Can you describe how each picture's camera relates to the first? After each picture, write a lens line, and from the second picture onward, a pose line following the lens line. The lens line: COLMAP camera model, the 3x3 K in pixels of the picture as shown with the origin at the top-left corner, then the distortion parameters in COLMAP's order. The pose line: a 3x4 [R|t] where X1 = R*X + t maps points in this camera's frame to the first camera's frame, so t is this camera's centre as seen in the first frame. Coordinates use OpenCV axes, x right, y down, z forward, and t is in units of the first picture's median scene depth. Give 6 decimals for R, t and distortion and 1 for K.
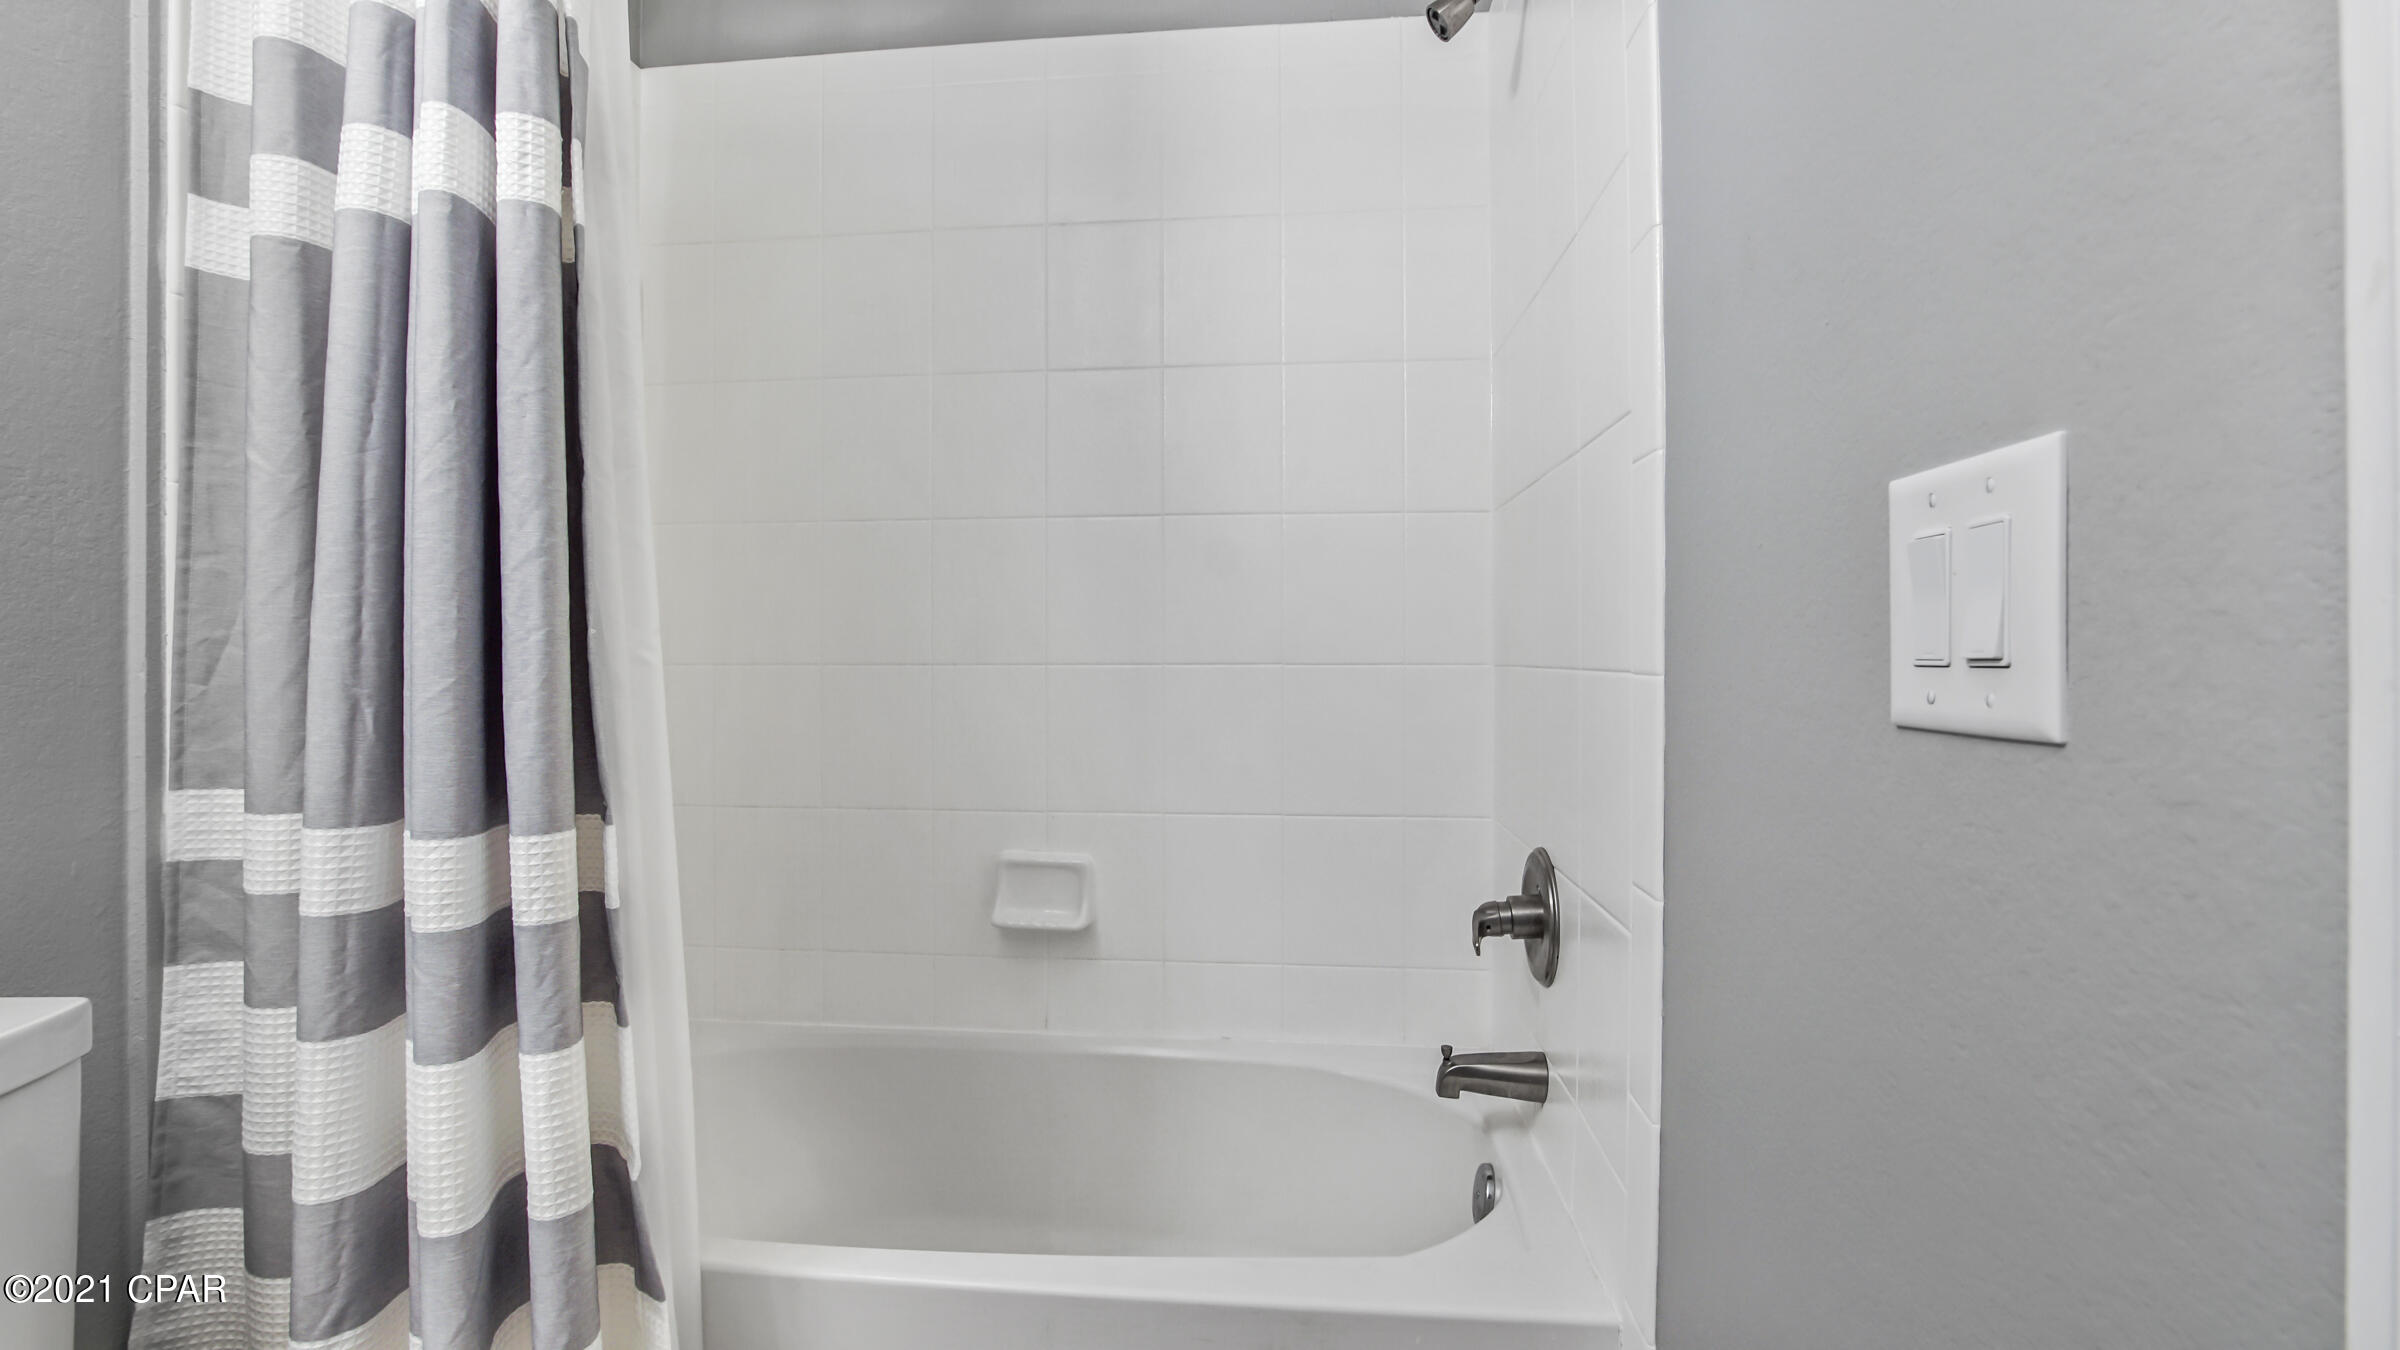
lens RADIAL K [[1122.9, 0, 1235.3], [0, 1122.9, 673.8], [0, 0, 1]] dist [-0.025367, 0.000654]
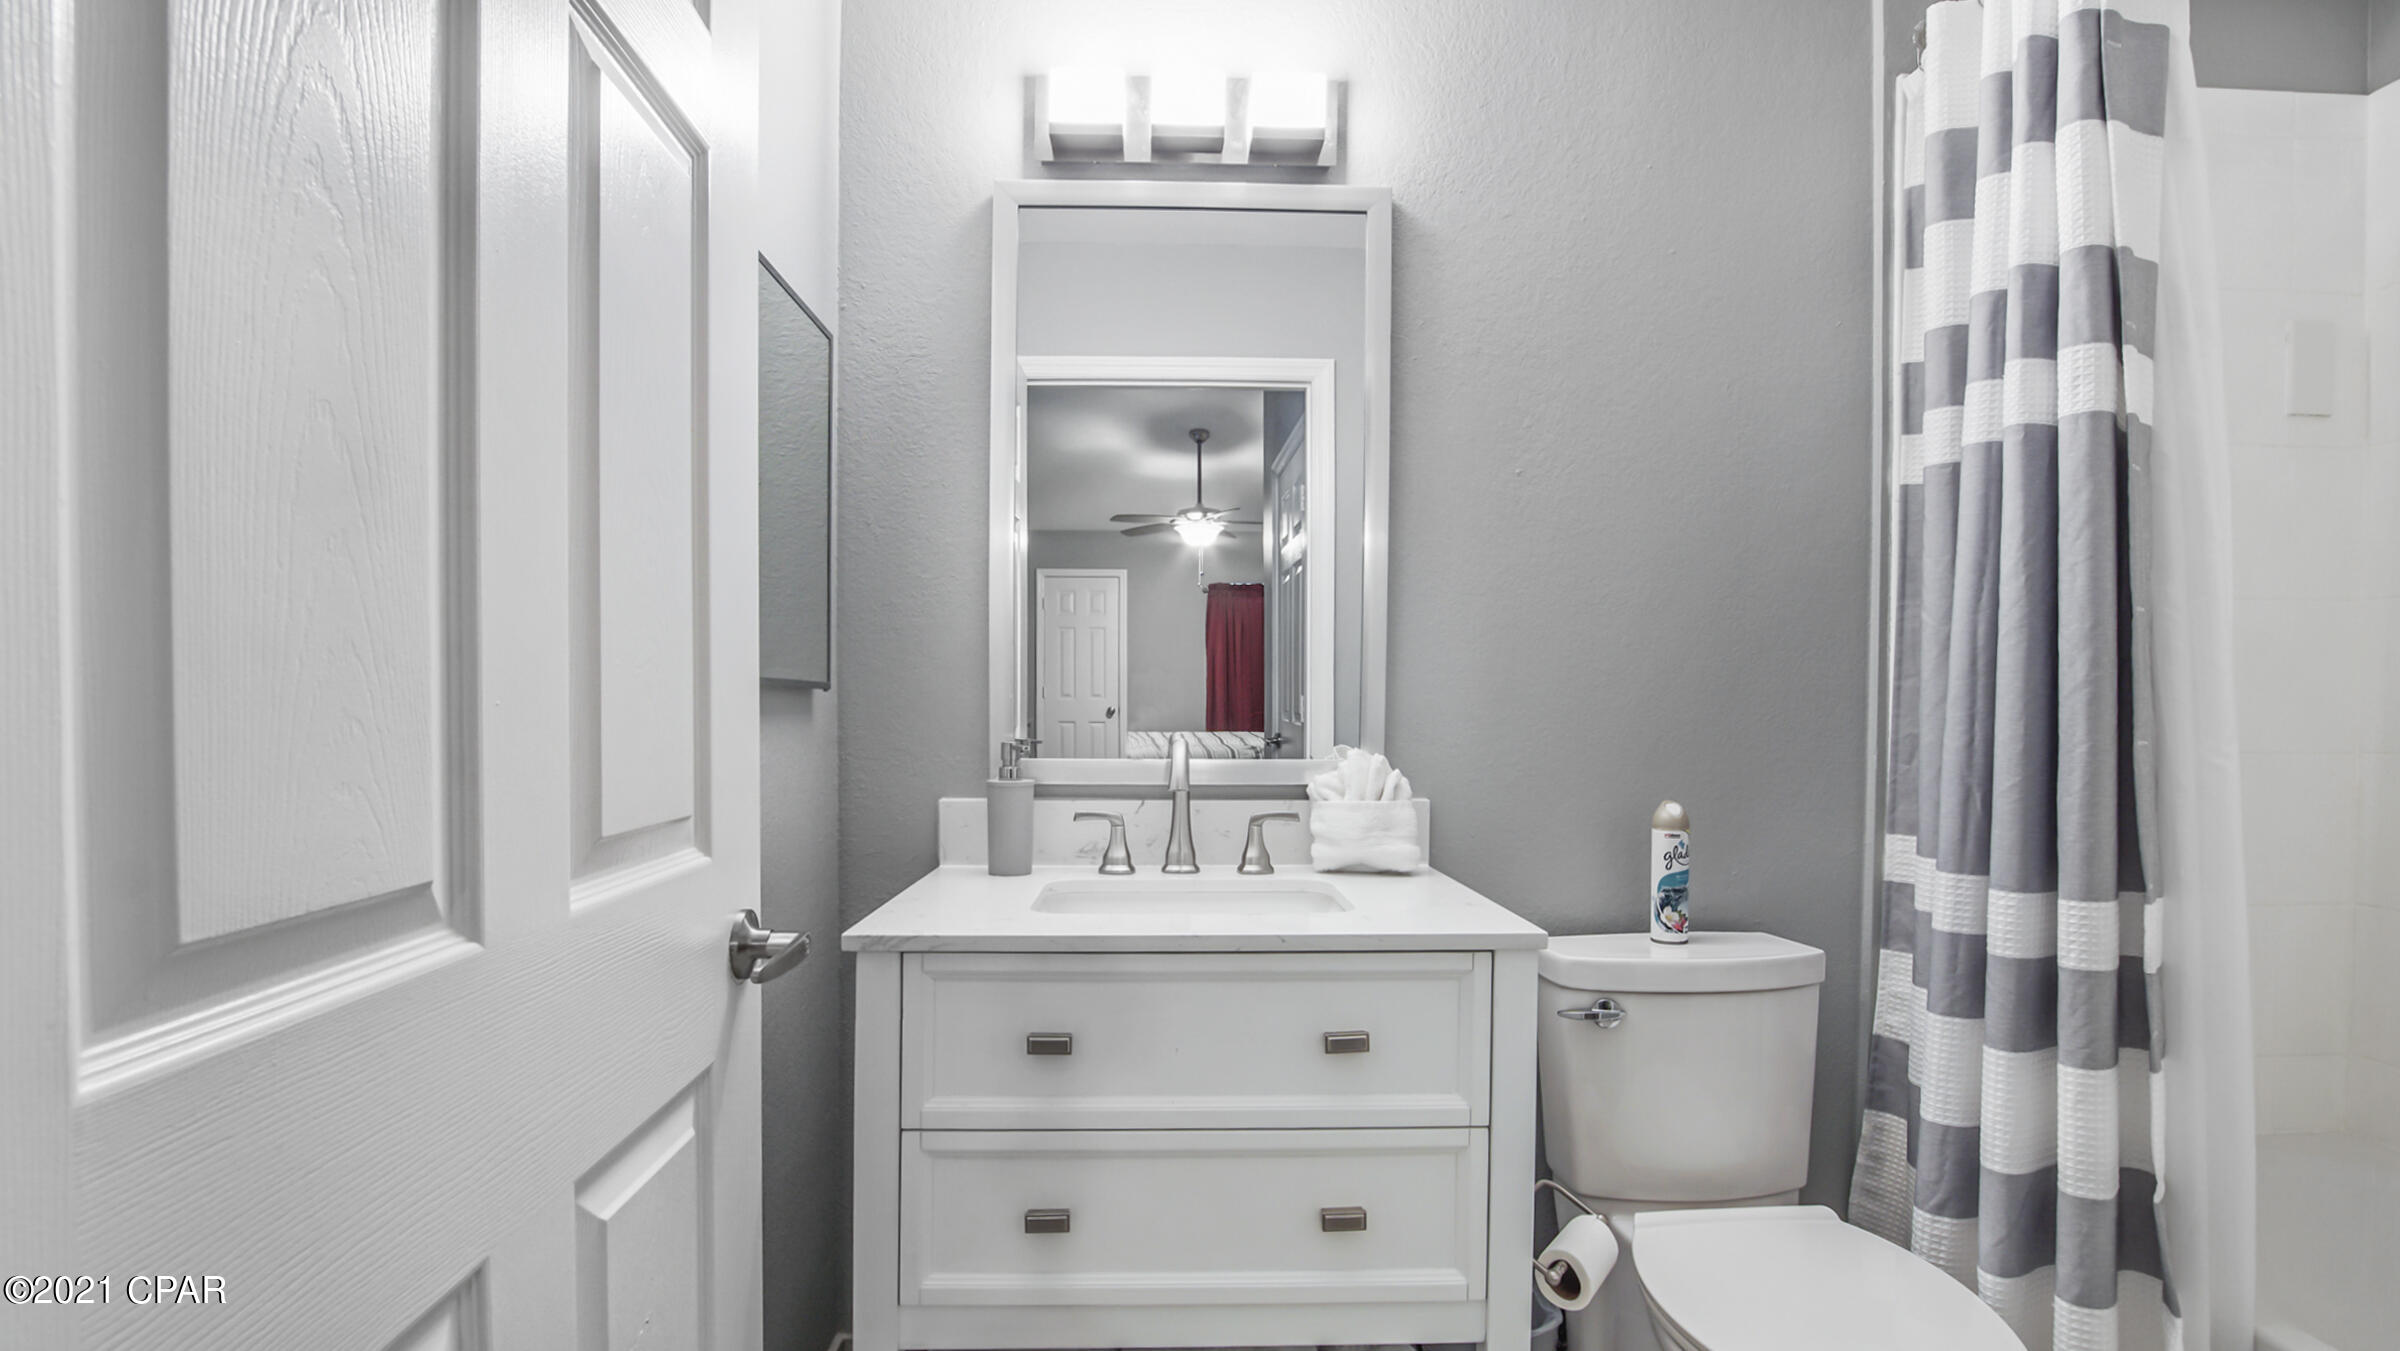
lens RADIAL K [[1082.4, 0, 1200.0], [0, 1082.4, 675.5], [0, 0, 1]] dist [-0.018670, -0.000104]
pose [[0.148647, -0.028242, -0.988487, 0.438476], [-0.018795, 0.999331, -0.031378, -0.057769], [0.988712, 0.023243, 0.148016, -0.204175]]
